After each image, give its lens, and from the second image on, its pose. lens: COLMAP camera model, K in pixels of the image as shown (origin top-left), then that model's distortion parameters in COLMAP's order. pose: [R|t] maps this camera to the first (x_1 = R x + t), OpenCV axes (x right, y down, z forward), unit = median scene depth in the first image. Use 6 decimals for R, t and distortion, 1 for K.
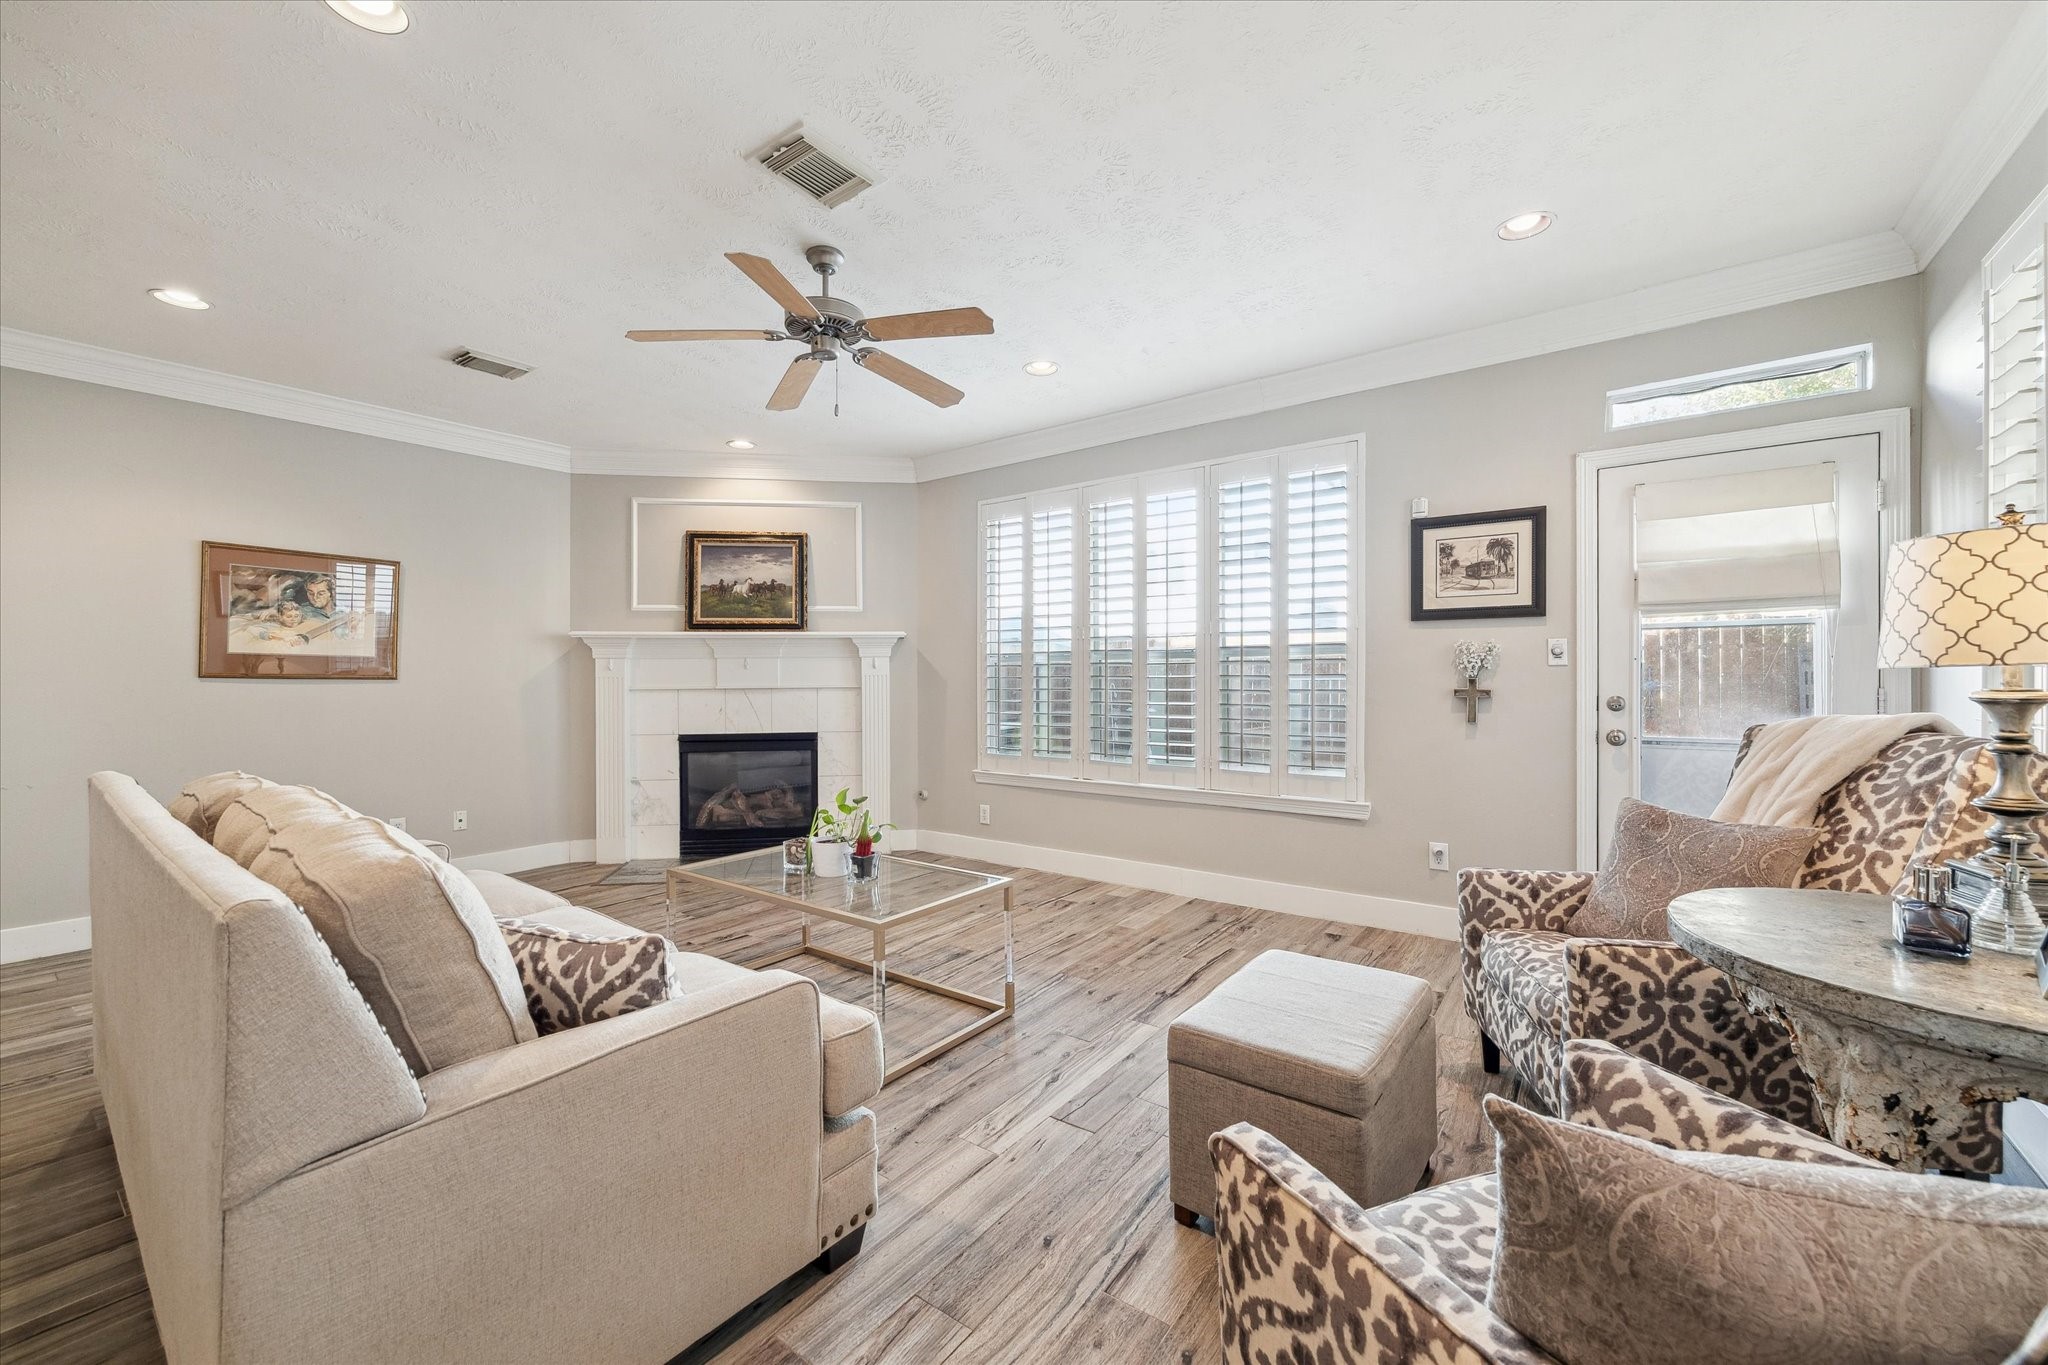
lens RADIAL K [[784.6, 0, 1032.7], [0, 784.6, 681.1], [0, 0, 1]] dist [-0.004292, 0.000459]
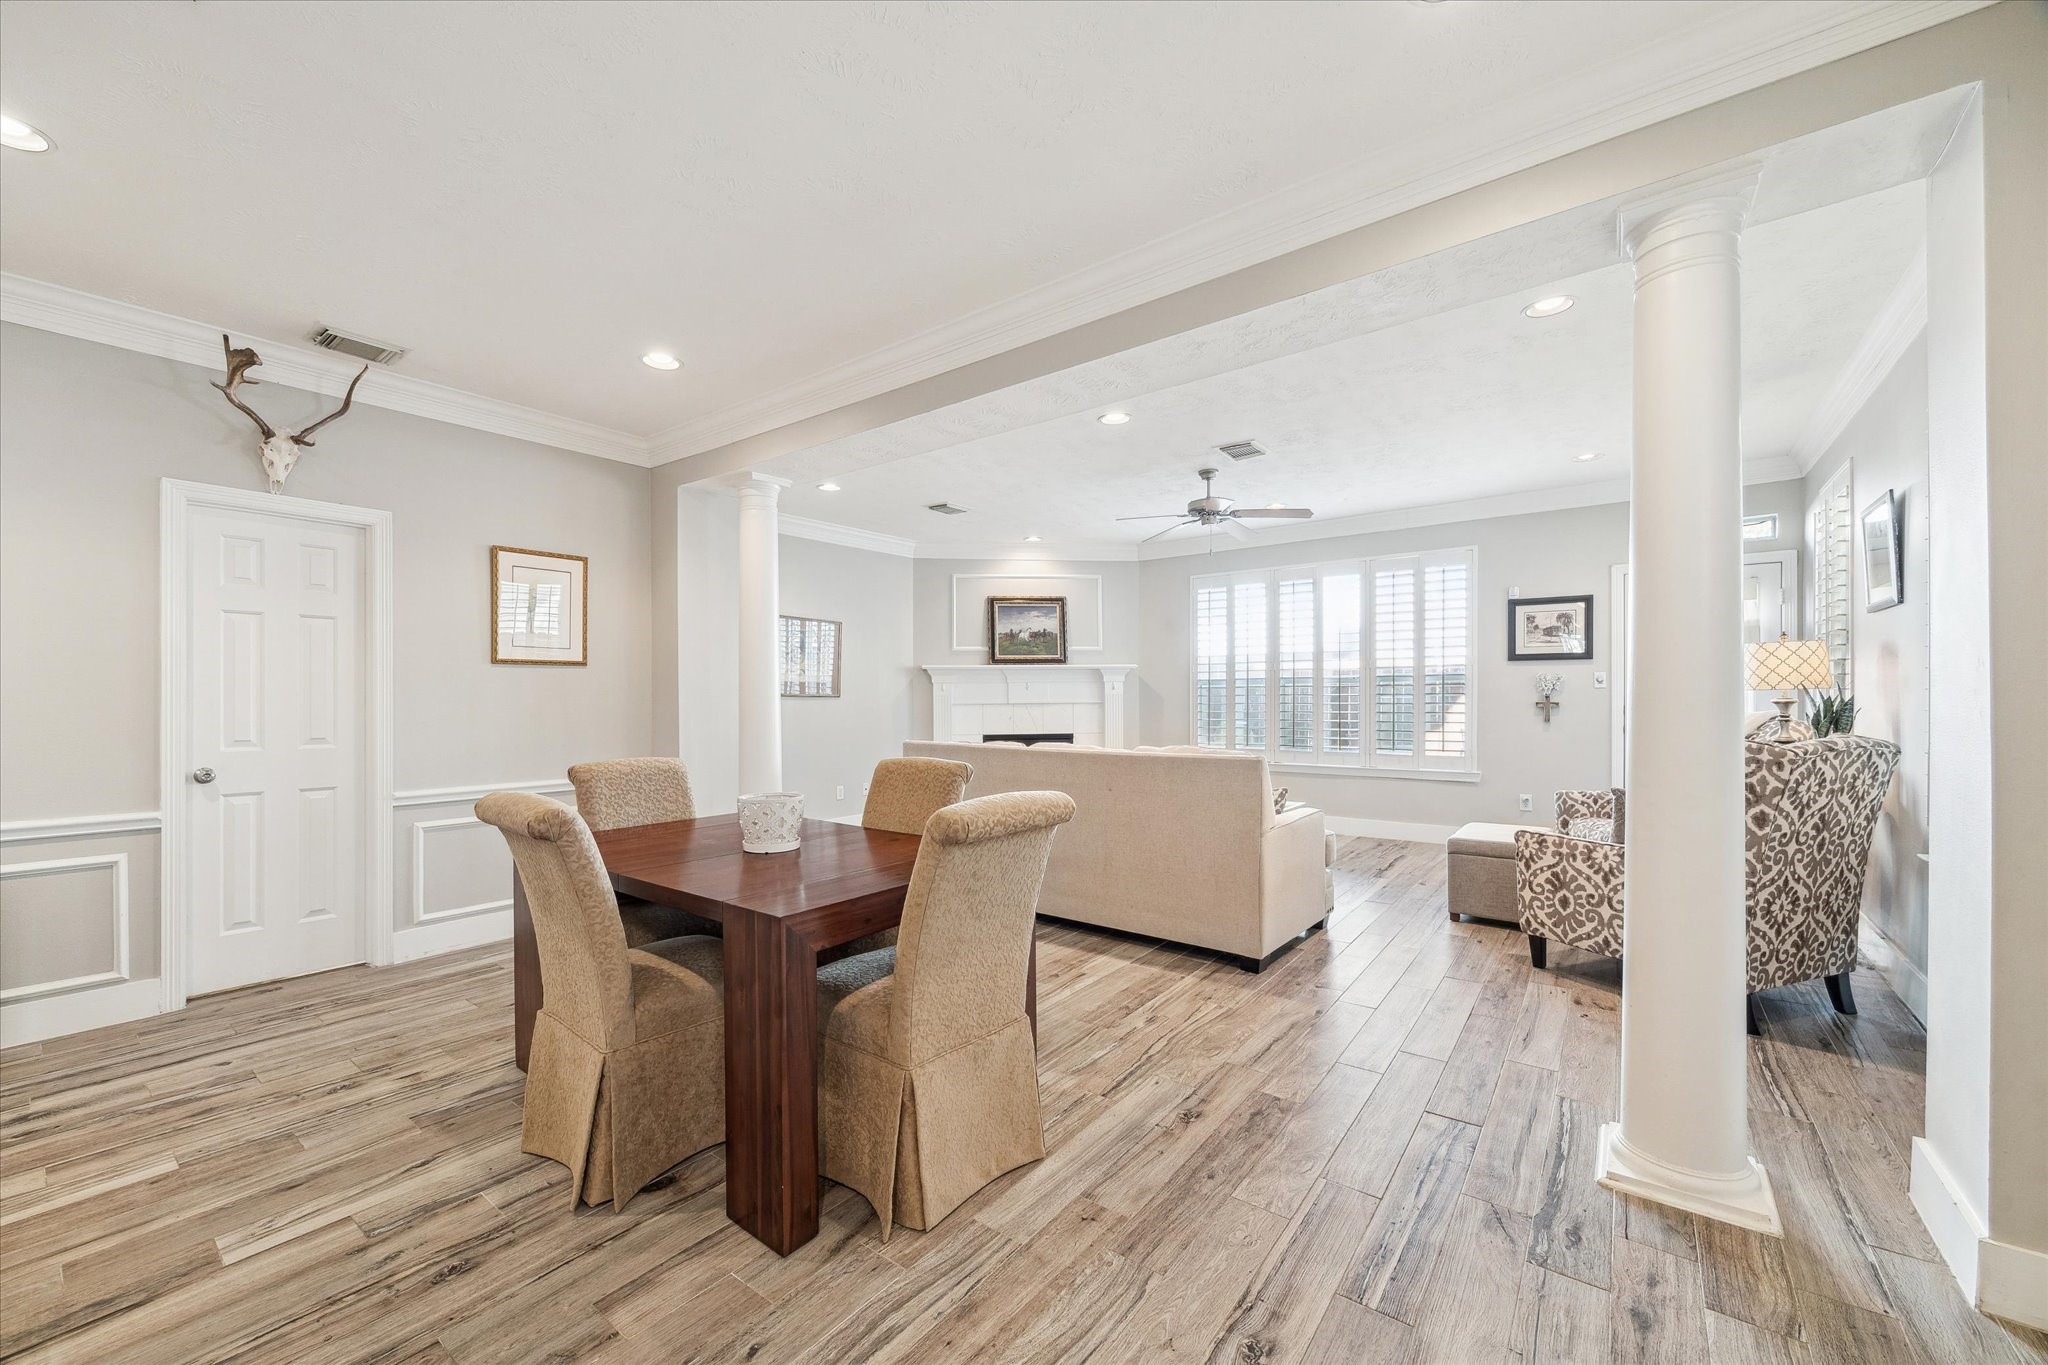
lens RADIAL K [[784.6, 0, 1006.2], [0, 784.6, 701.9], [0, 0, 1]] dist [-0.004292, 0.000459]
pose [[0.999518, -0.000489, -0.031031, -0.391727], [0.000541, 0.999998, 0.001689, 0.004789], [0.031030, -0.001705, 0.999517, -0.511897]]
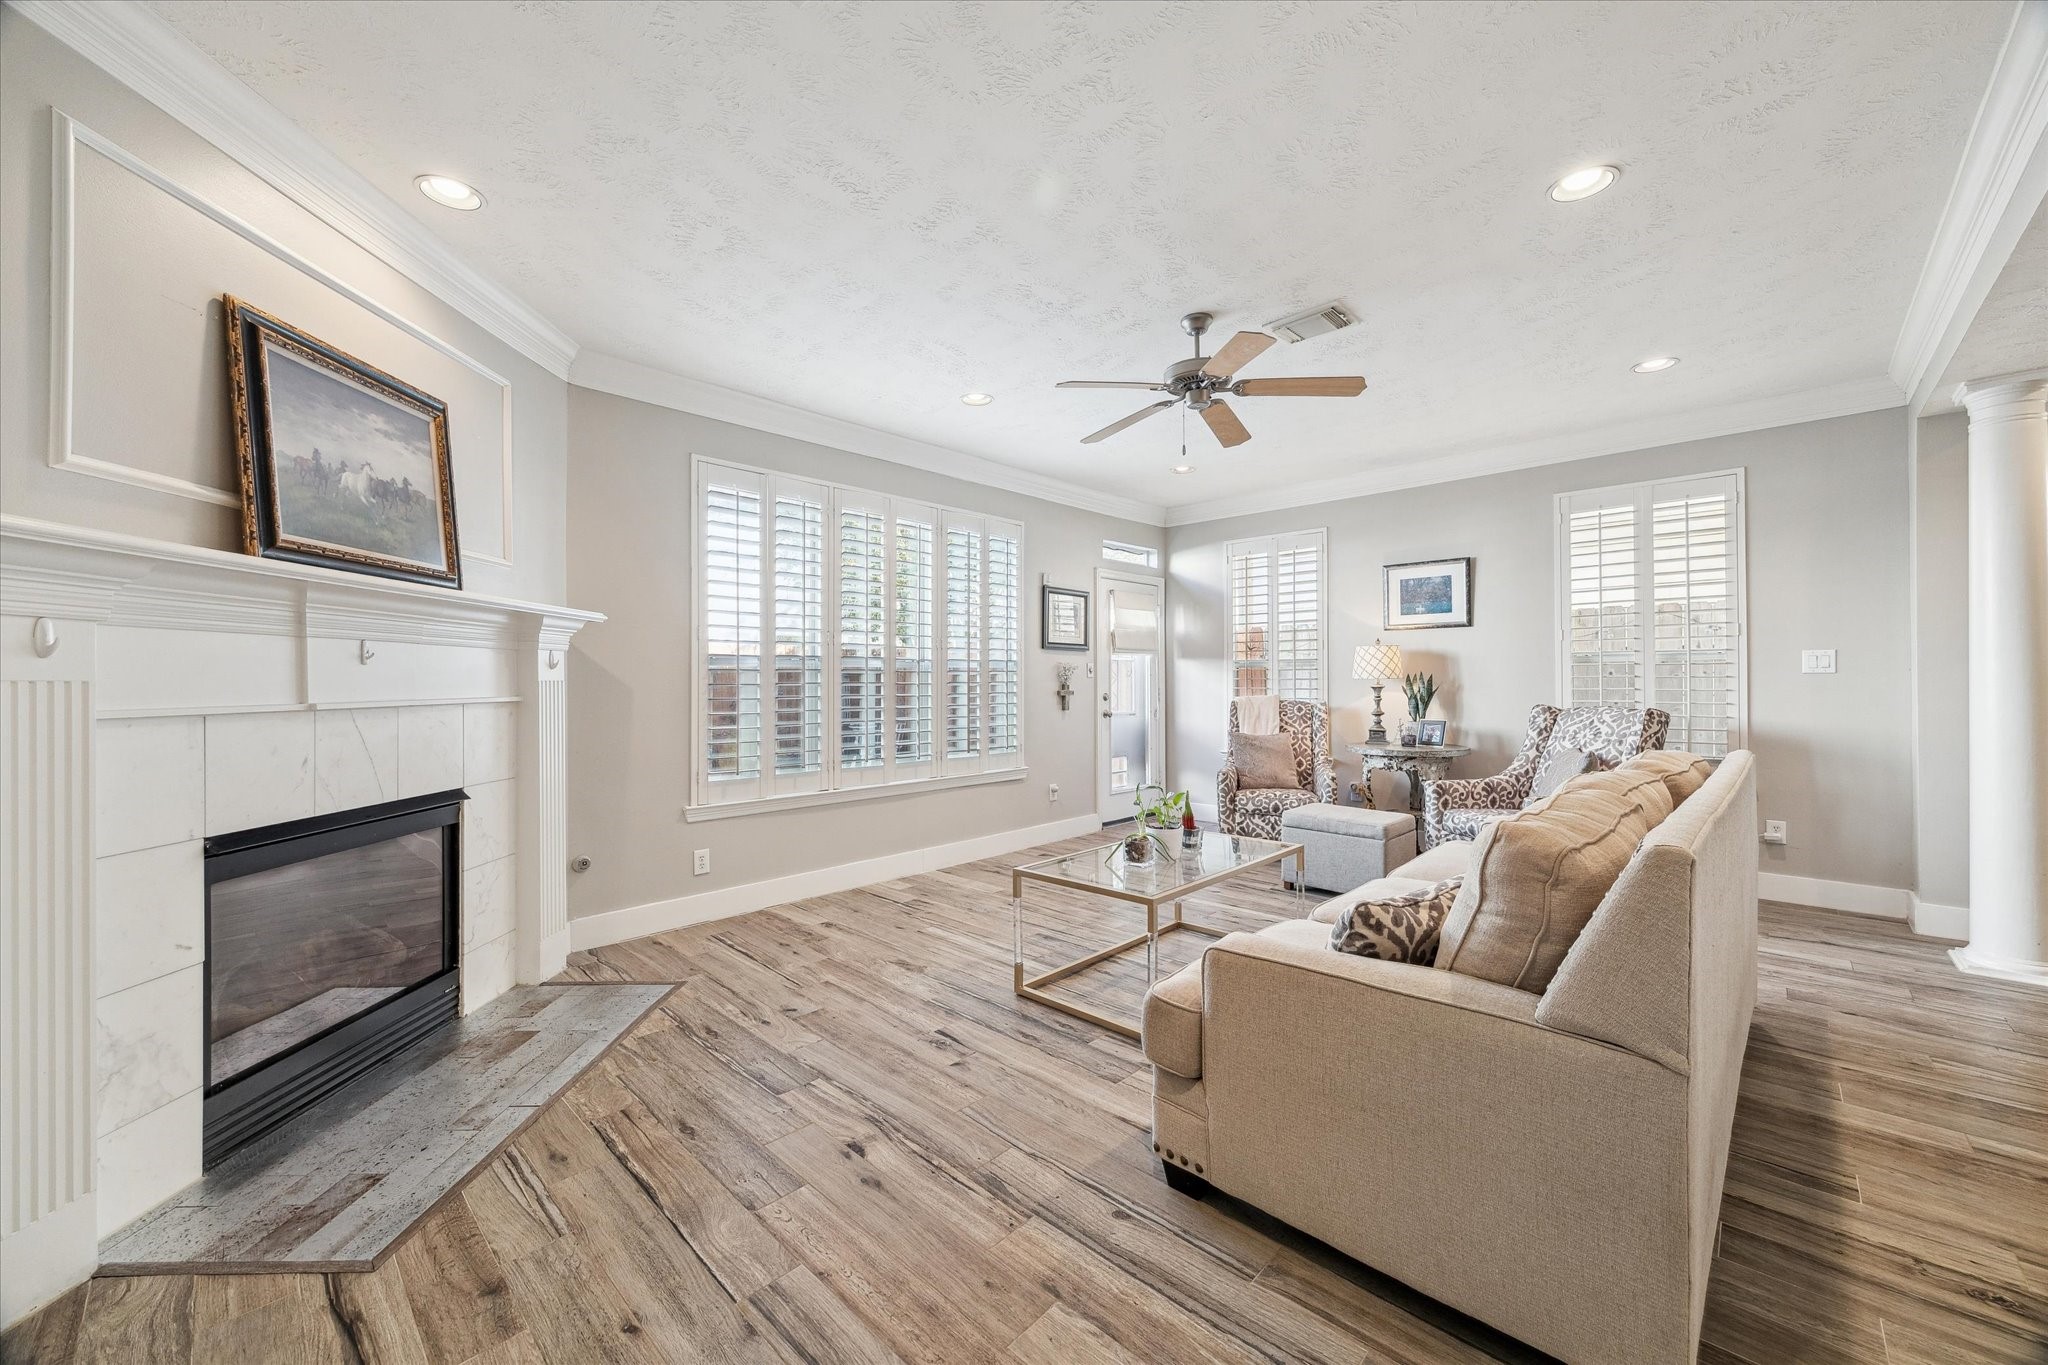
lens RADIAL K [[784.6, 0, 1007.1], [0, 784.6, 673.7], [0, 0, 1]] dist [-0.004292, 0.000459]
pose [[0.144978, 0.017320, 0.989283, -0.821313], [0.010630, 0.999762, -0.019061, 0.003168], [-0.989378, 0.013280, 0.144759, 0.621122]]
